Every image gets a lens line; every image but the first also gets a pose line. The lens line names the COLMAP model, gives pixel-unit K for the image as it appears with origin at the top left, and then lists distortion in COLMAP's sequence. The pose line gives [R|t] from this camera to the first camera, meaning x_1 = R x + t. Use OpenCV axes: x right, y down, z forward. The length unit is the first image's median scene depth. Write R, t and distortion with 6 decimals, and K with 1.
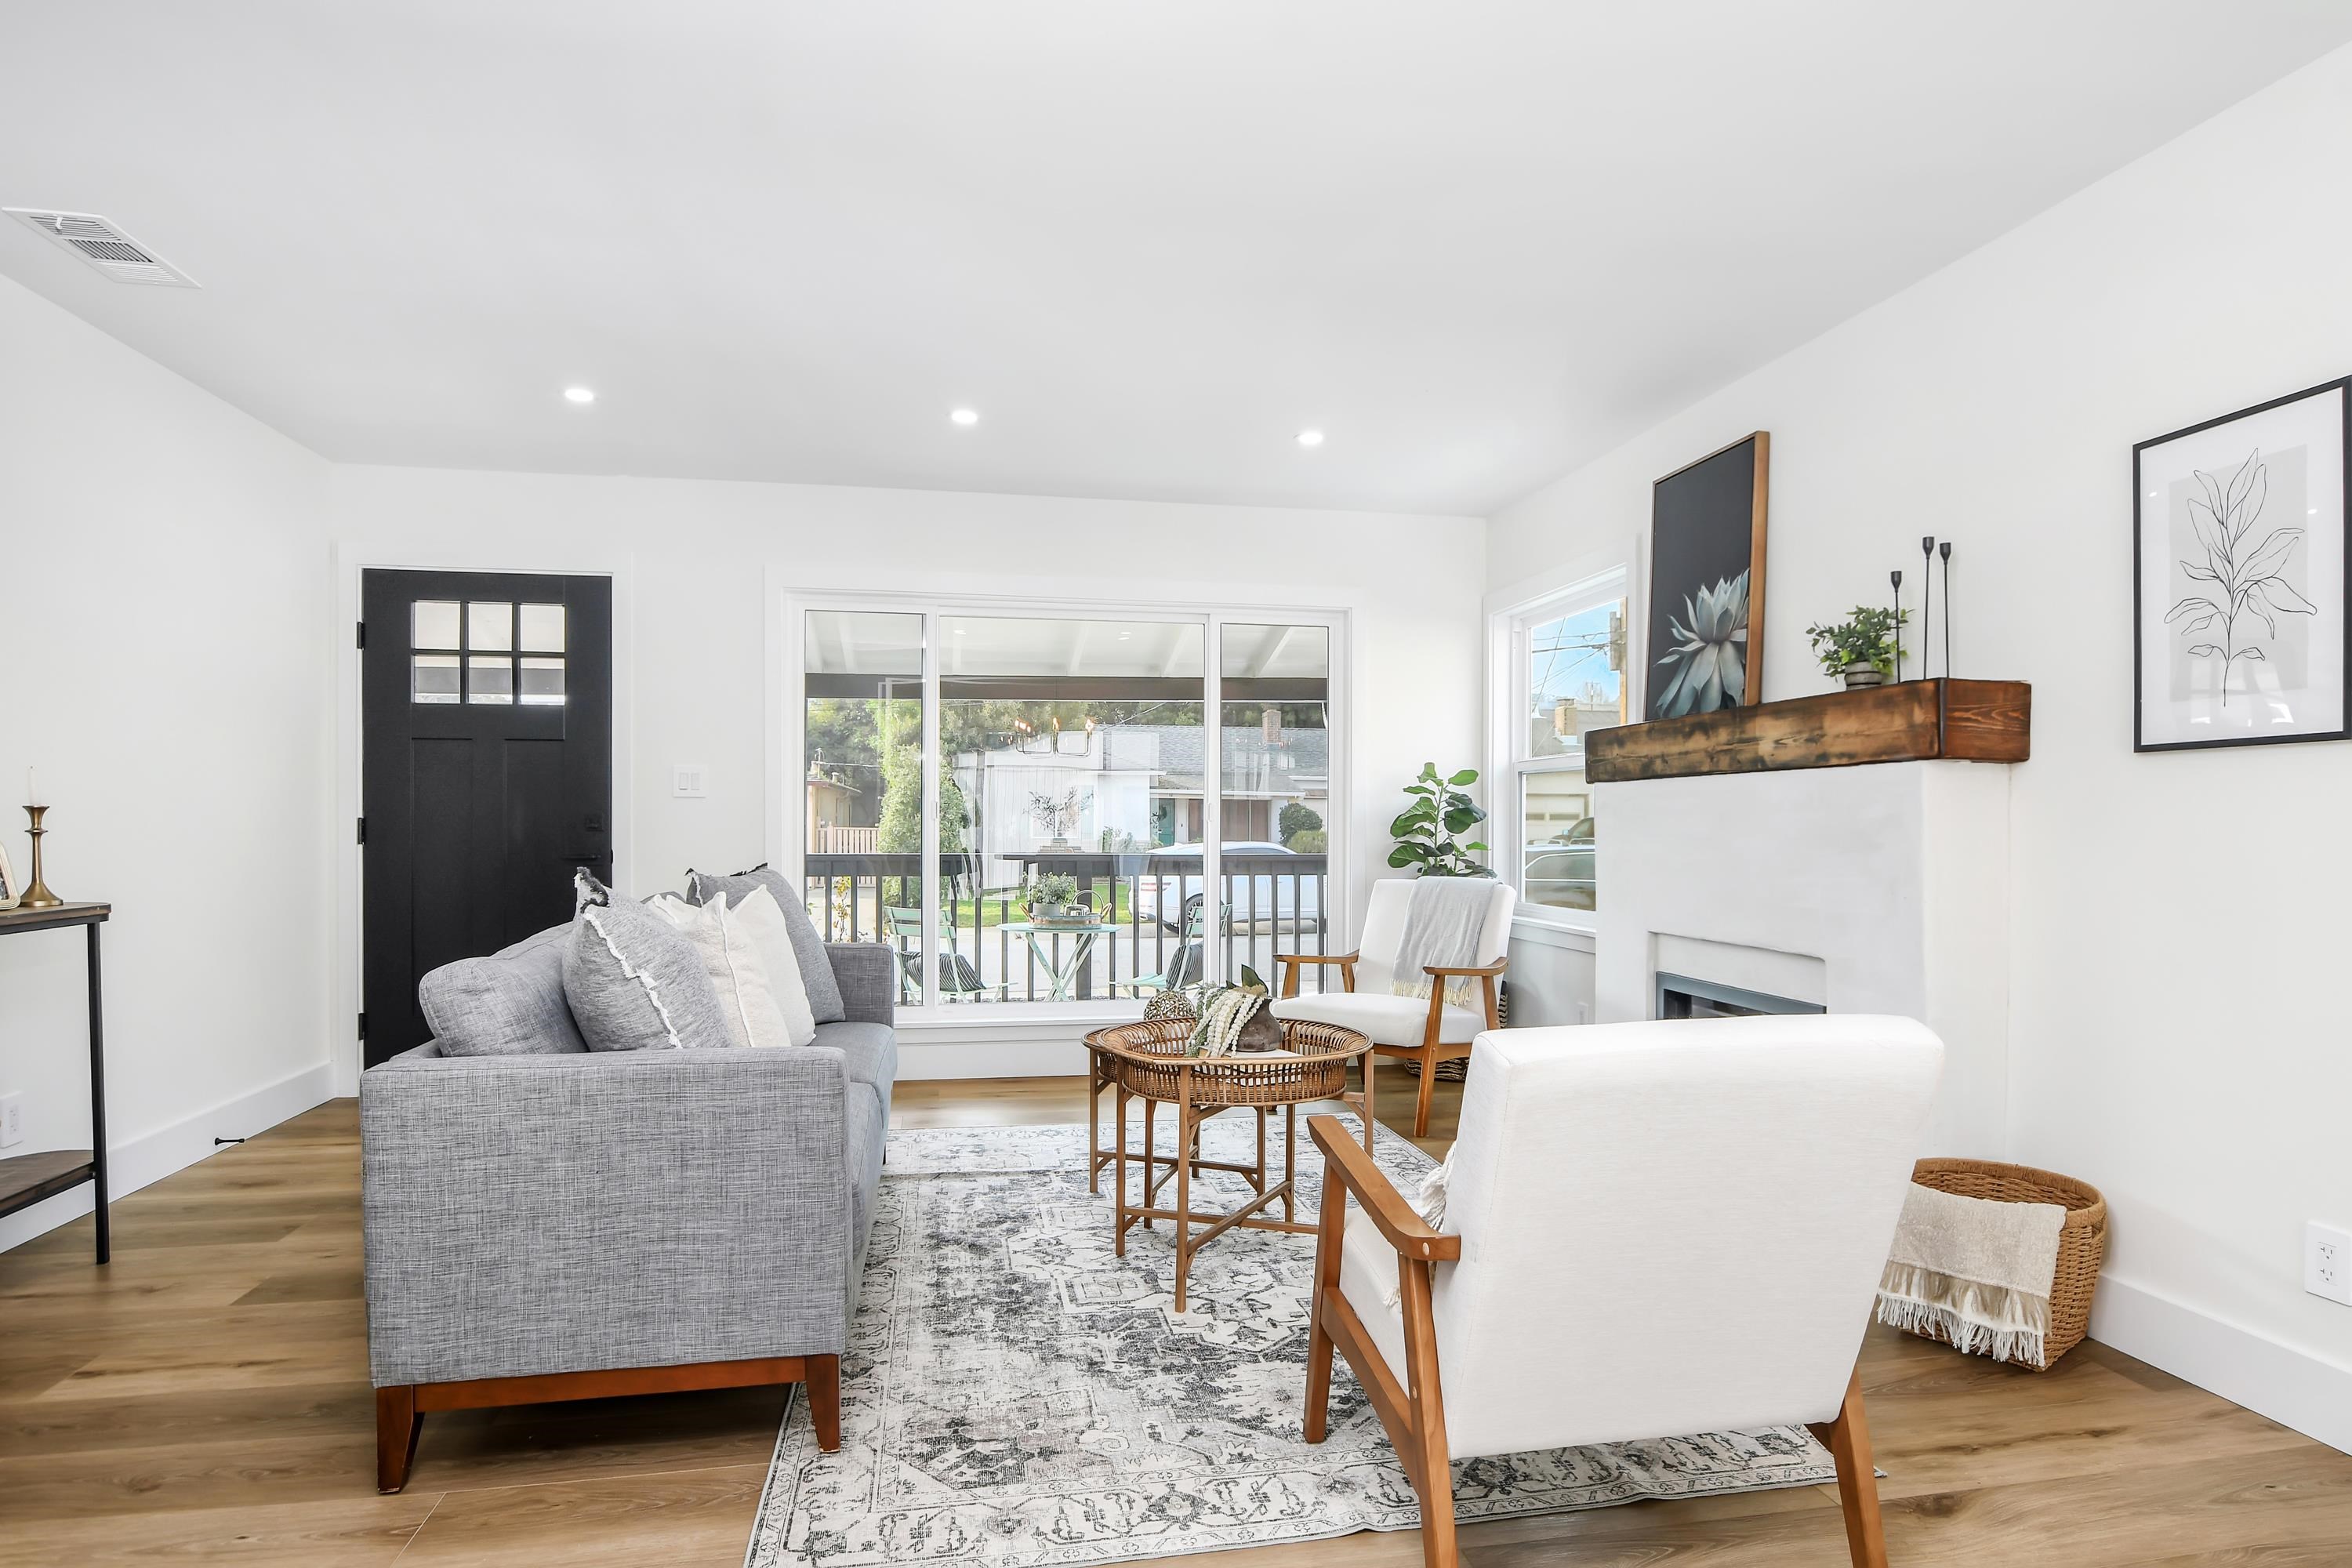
lens RADIAL K [[1290.6, 0, 1245.7], [0, 1290.6, 839.7], [0, 0, 1]] dist [-0.023994, 0.005512]
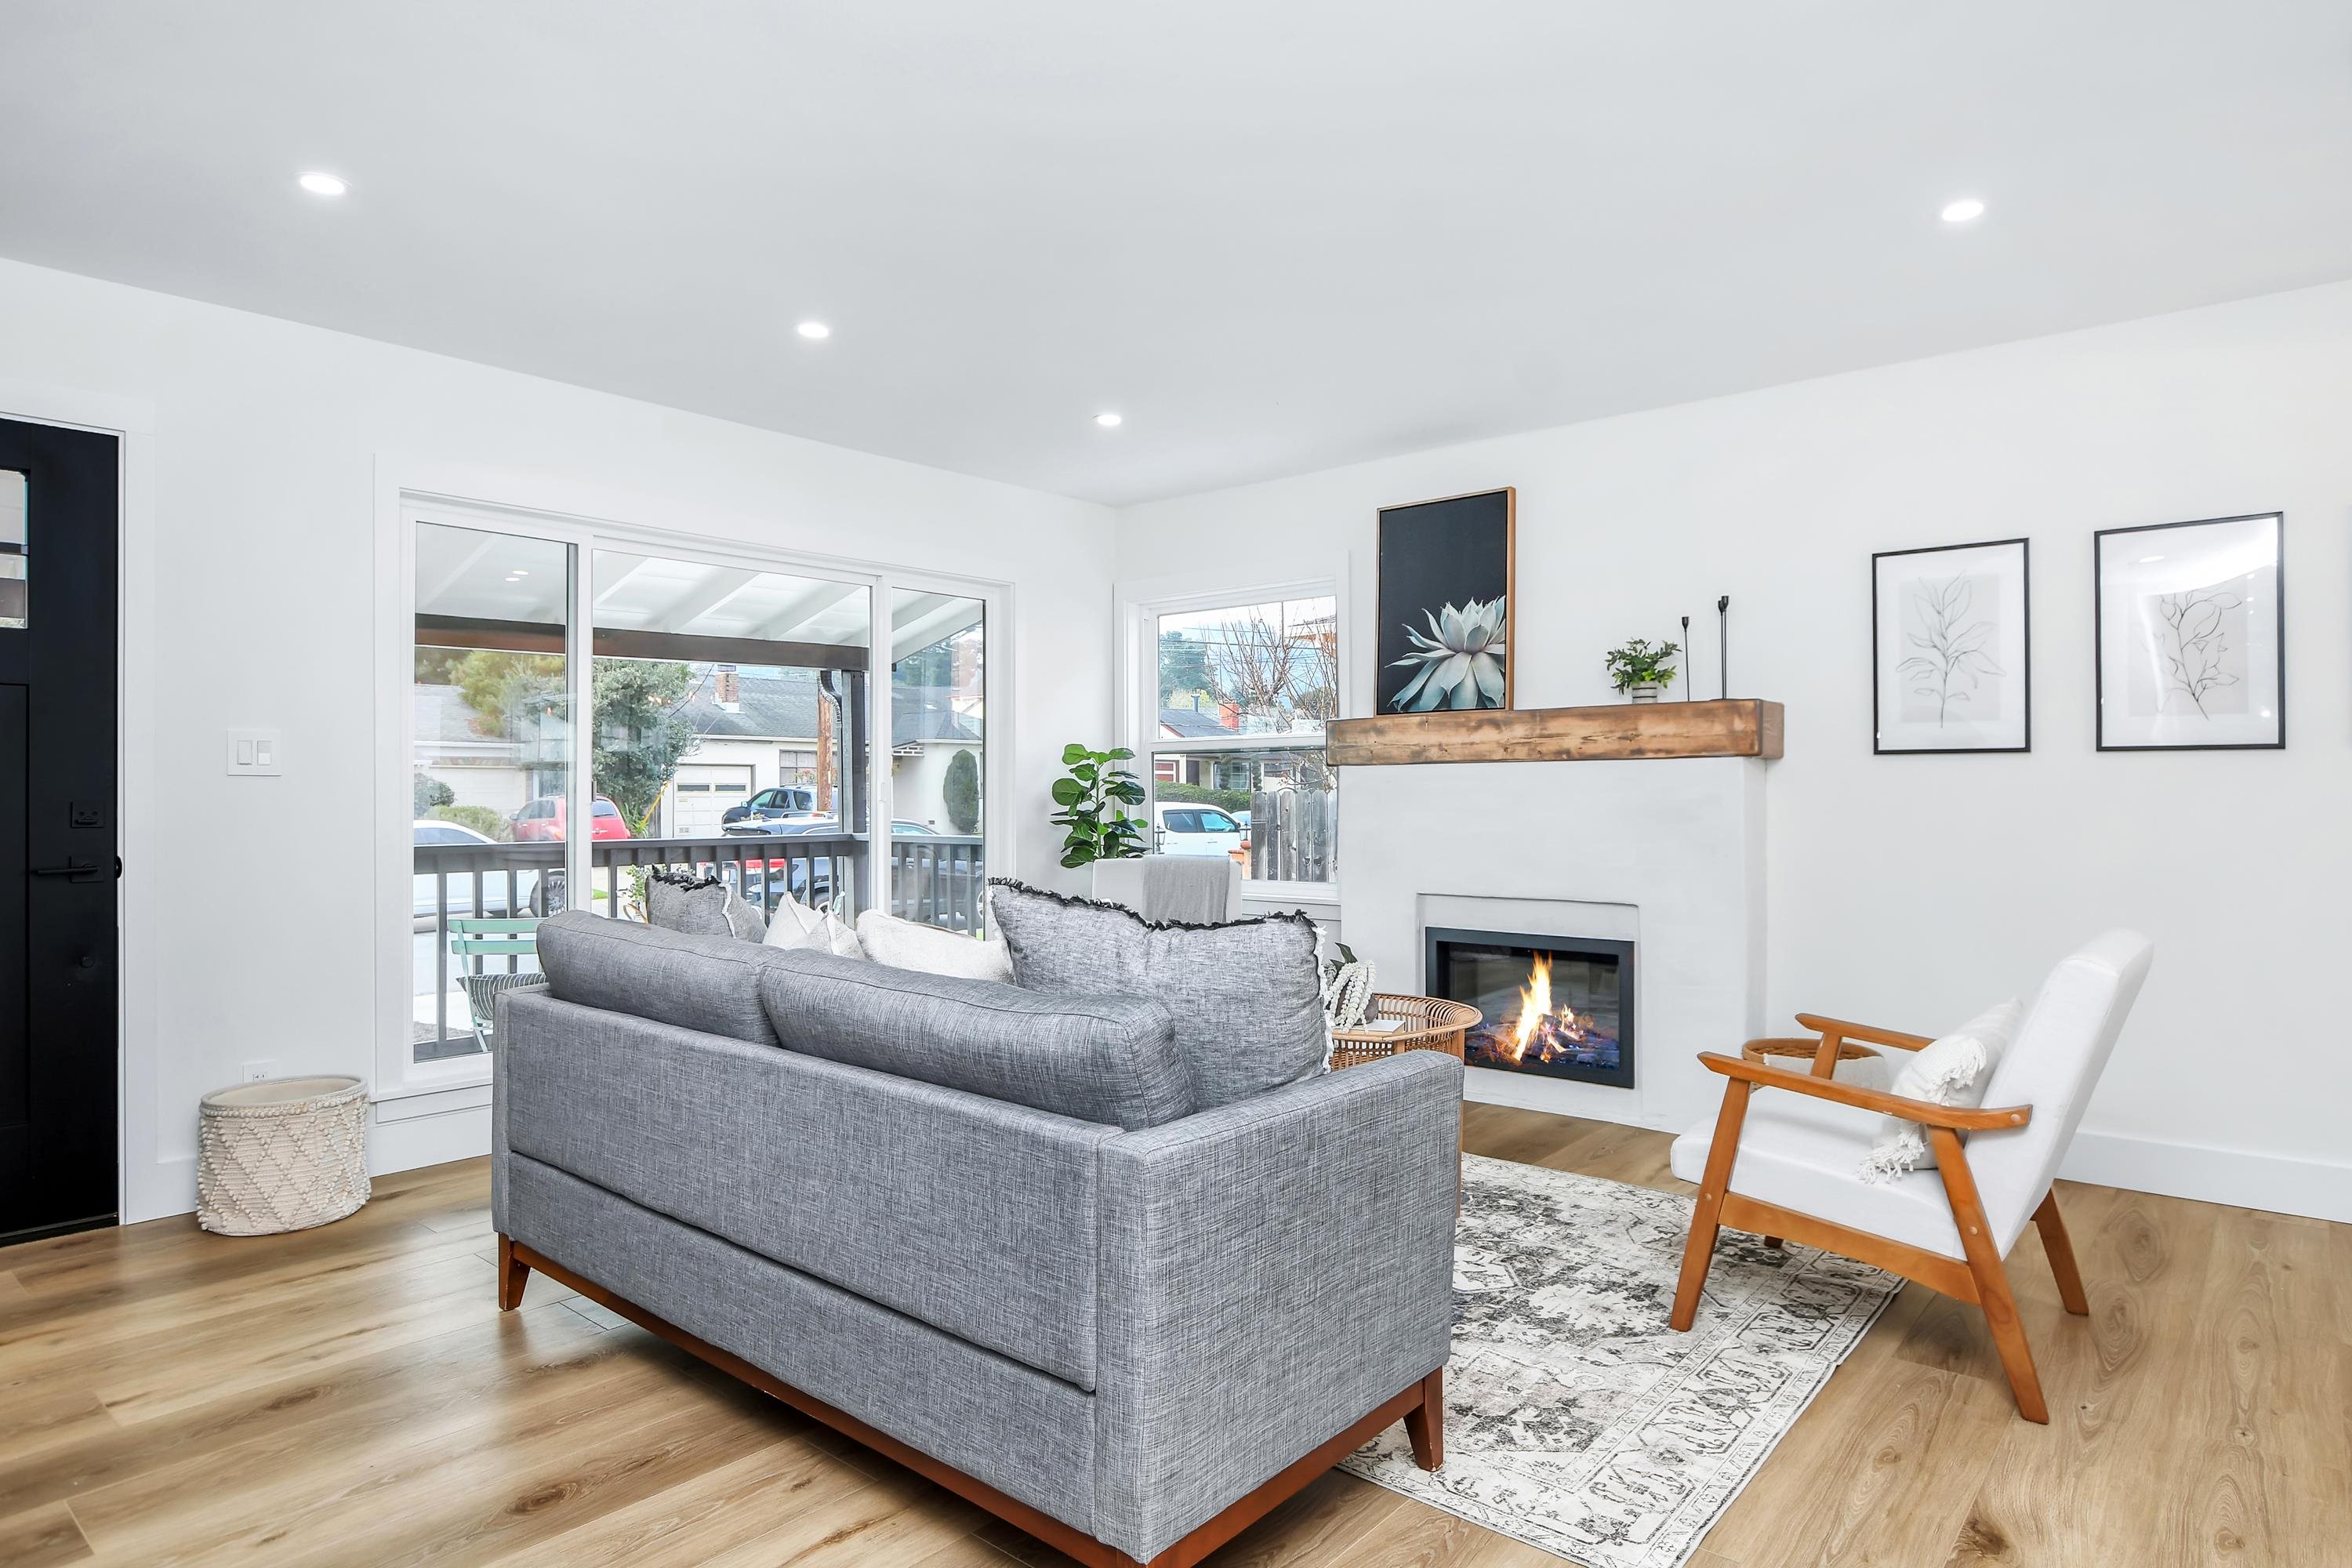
lens RADIAL K [[1290.6, 0, 1248.7], [0, 1290.6, 789.8], [0, 0, 1]] dist [-0.023994, 0.005512]
pose [[0.783369, -0.004319, 0.621542, -0.625015], [0.013282, 0.999864, -0.009791, -0.015951], [-0.621415, 0.015925, 0.783319, 0.195208]]
